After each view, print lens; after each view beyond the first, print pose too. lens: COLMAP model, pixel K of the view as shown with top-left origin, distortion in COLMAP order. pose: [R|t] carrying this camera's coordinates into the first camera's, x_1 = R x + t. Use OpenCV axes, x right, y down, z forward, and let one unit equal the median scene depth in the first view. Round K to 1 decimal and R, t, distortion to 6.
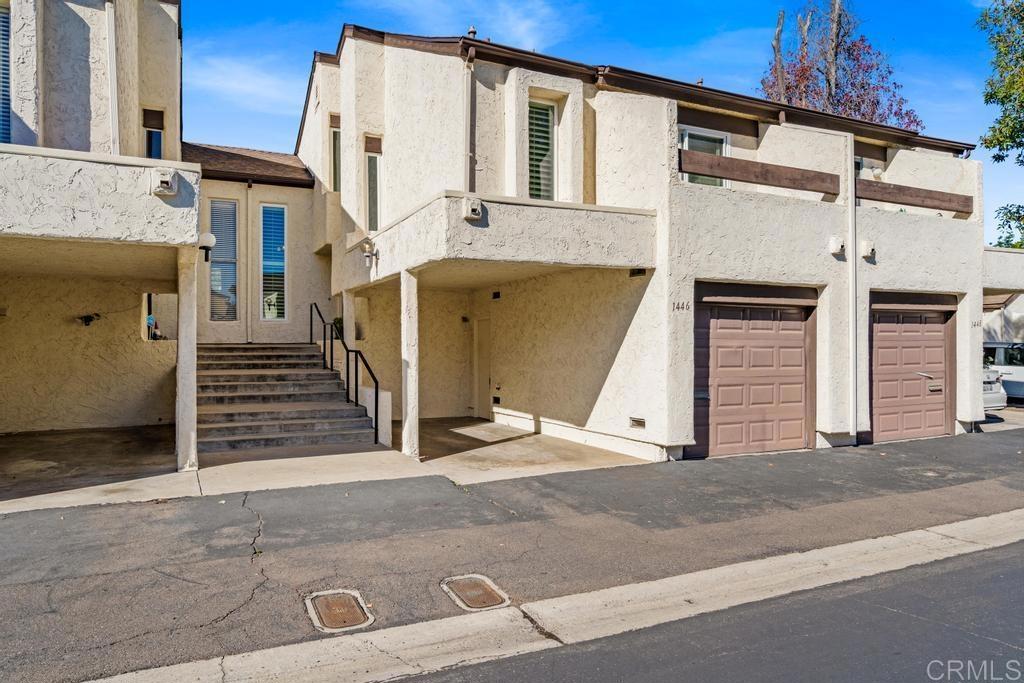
lens RADIAL K [[671.2, 0, 538.2], [0, 671.2, 337.4], [0, 0, 1]] dist [0.002843, 0.001136]
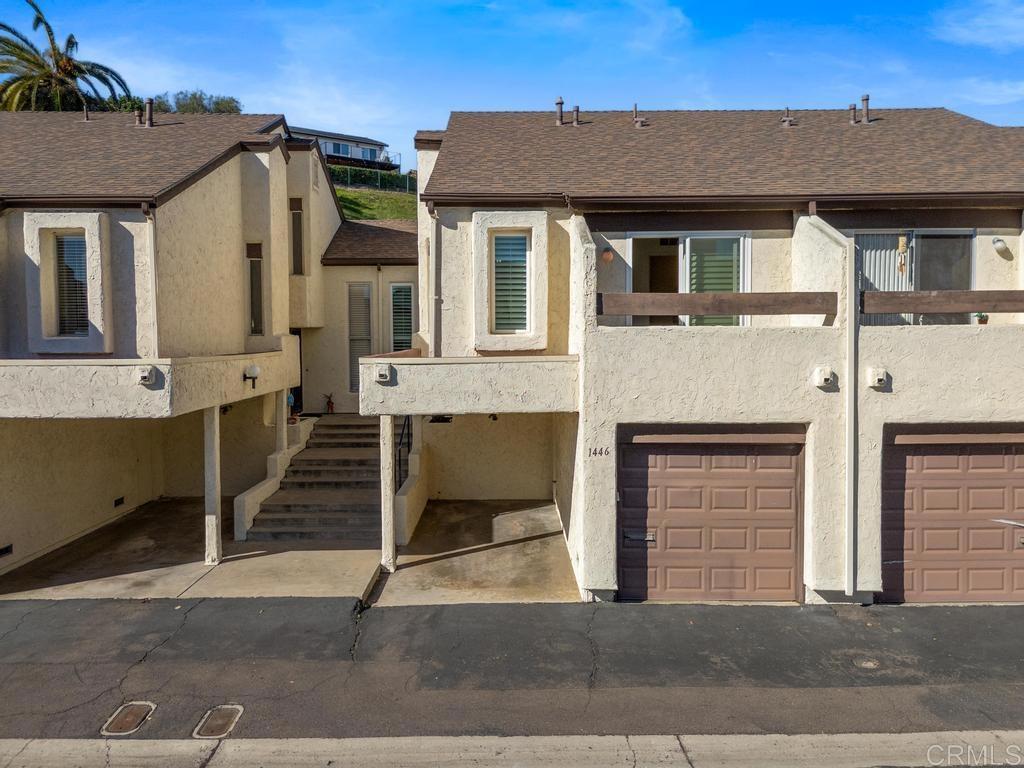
lens RADIAL K [[795.3, 0, 524.6], [0, 795.3, 361.4], [0, 0, 1]] dist [0.053562, -0.033117]
pose [[0.898846, 0.013599, -0.438053, 0.594196], [0.005246, 0.999113, 0.041782, -0.218232], [0.438233, -0.039853, 0.897978, -0.106162]]
